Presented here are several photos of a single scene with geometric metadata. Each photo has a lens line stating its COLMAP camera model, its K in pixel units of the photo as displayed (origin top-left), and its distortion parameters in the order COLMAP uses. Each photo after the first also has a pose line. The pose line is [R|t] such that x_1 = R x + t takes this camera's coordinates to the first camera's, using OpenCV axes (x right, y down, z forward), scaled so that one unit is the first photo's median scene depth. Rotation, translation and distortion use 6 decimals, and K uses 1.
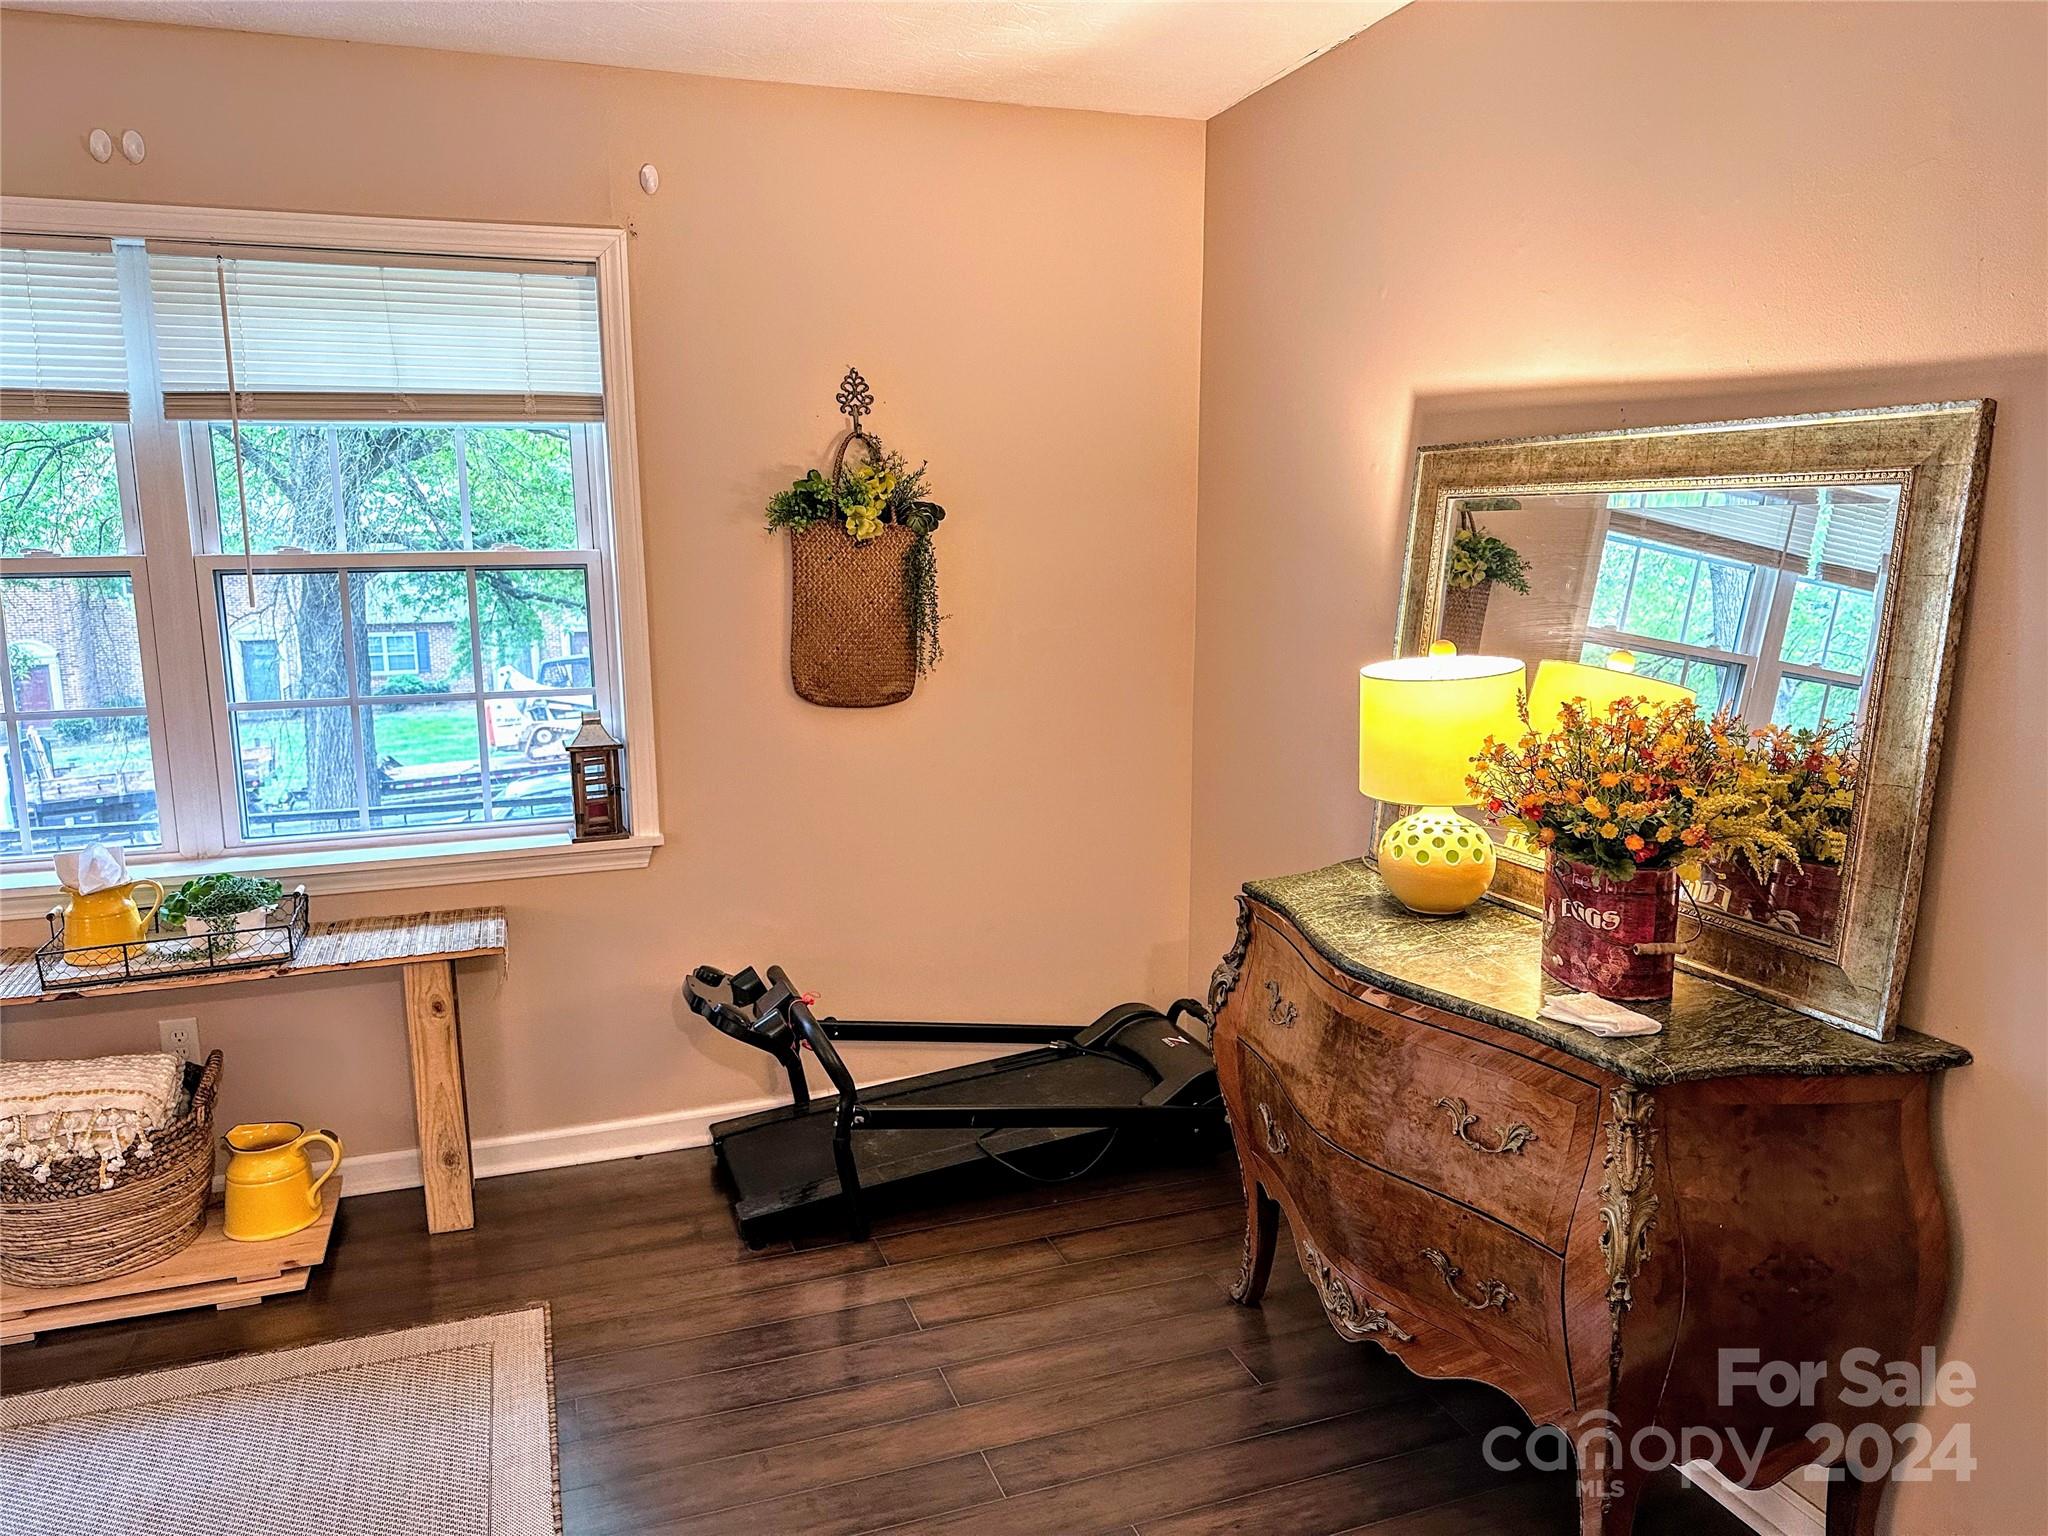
lens RADIAL K [[1442.3, 0, 1008.6], [0, 1442.3, 768.6], [0, 0, 1]] dist [0.080548, -0.098715]
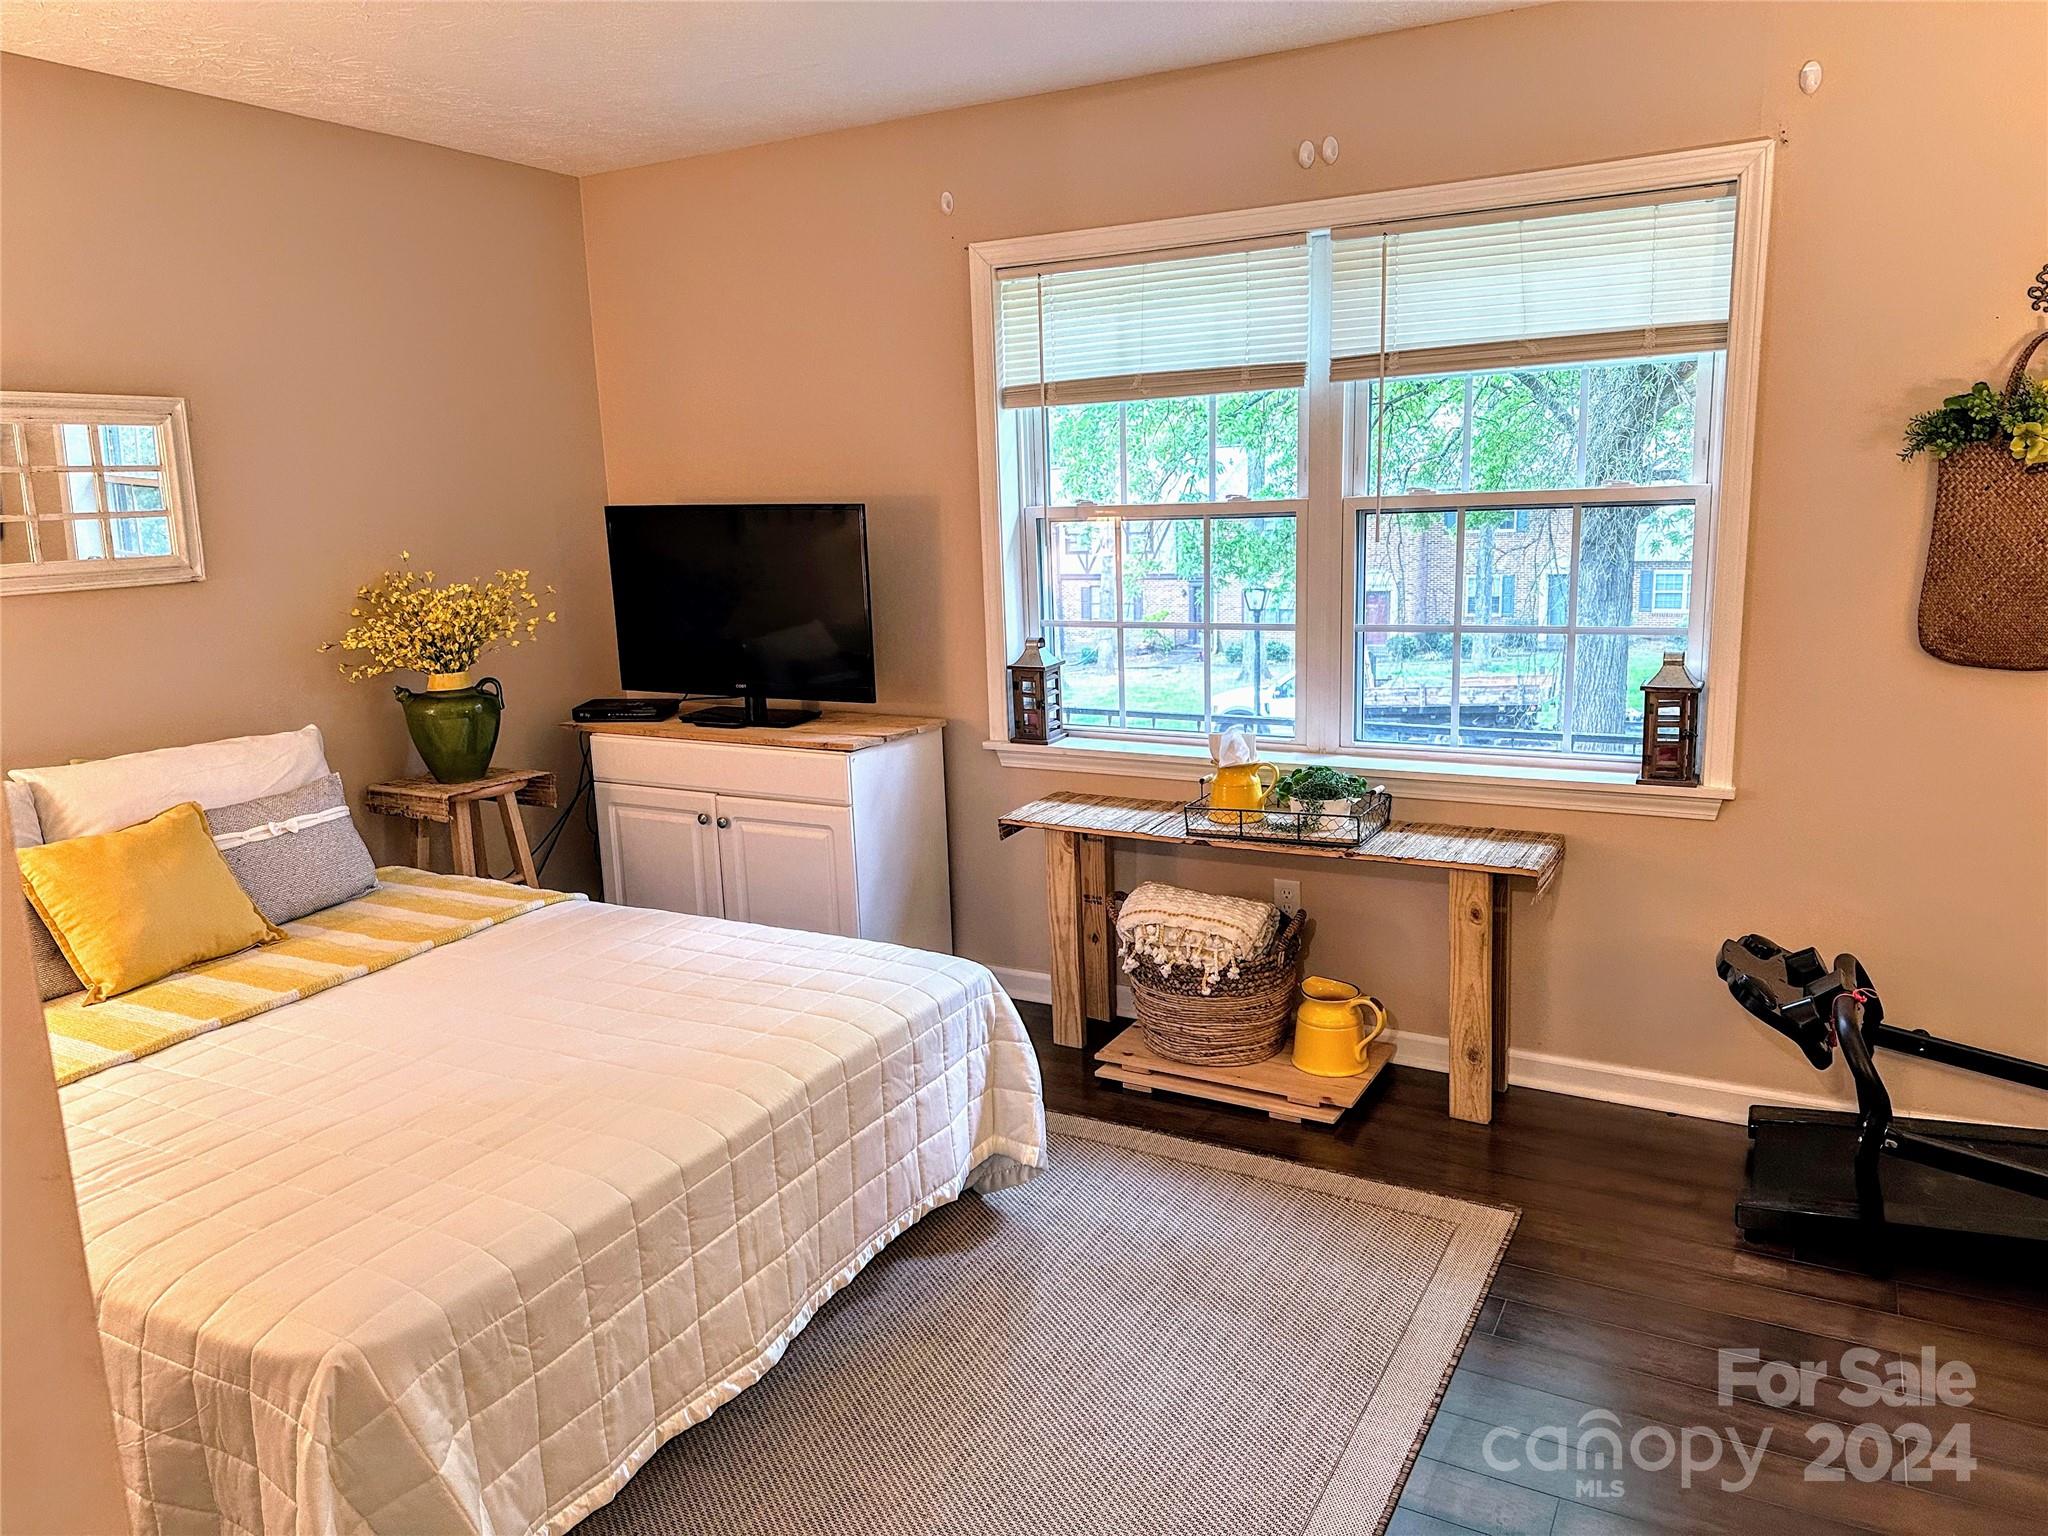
lens RADIAL K [[1442.3, 0, 1008.6], [0, 1442.3, 768.6], [0, 0, 1]] dist [0.080548, -0.098715]
pose [[0.652604, 0.129789, -0.746500, 0.170726], [-0.098235, 0.991398, 0.086489, -0.002956], [0.751304, 0.016890, 0.659740, 0.025718]]
